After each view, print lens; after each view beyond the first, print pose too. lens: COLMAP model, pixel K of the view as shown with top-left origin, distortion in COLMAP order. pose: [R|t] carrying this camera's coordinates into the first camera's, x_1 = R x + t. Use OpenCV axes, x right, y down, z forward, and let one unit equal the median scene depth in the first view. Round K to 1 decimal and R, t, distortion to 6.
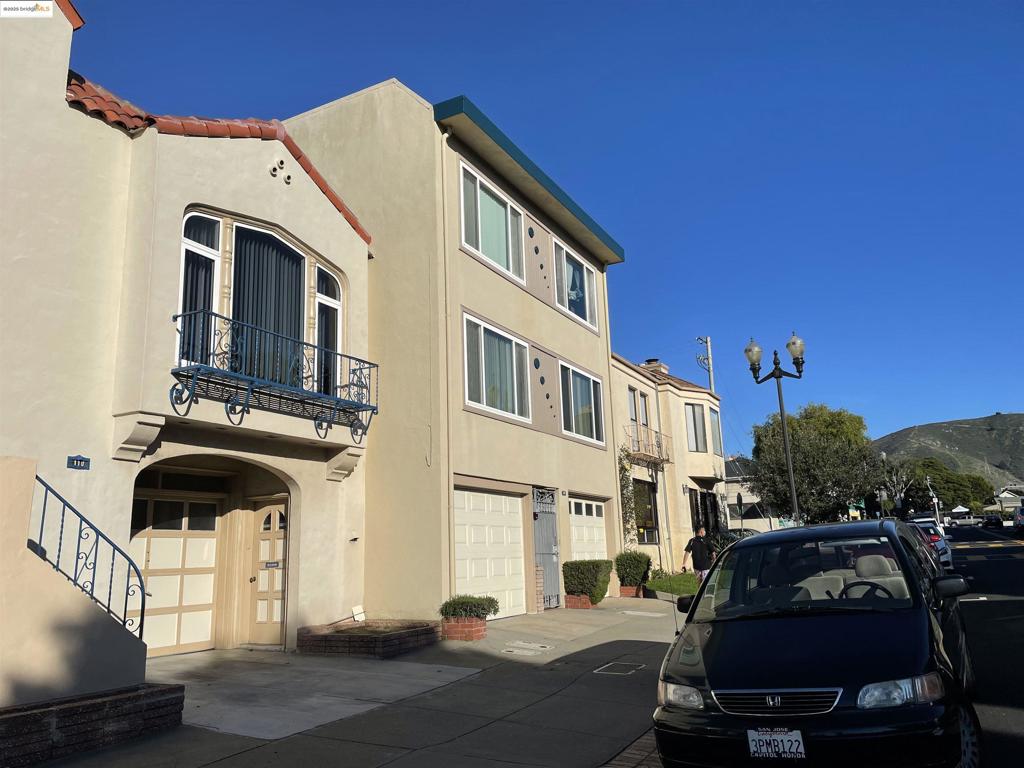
lens RADIAL K [[769.8, 0, 511.6], [0, 769.8, 383.4], [0, 0, 1]] dist [0.075029, -0.097428]
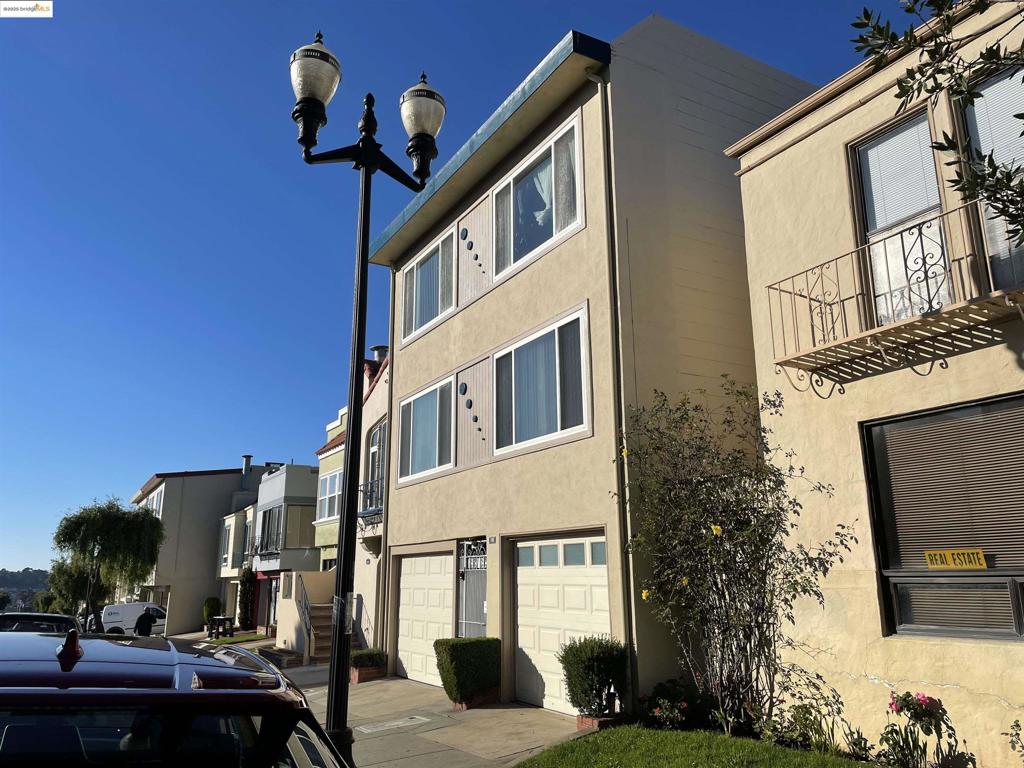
lens RADIAL K [[769.8, 0, 511.7], [0, 769.8, 385.1], [0, 0, 1]] dist [0.075029, -0.097428]
pose [[-0.529280, -0.170697, -0.831099, 0.677864], [0.211868, 0.921930, -0.324279, 0.243624], [0.821568, -0.347718, -0.451794, 1.374247]]
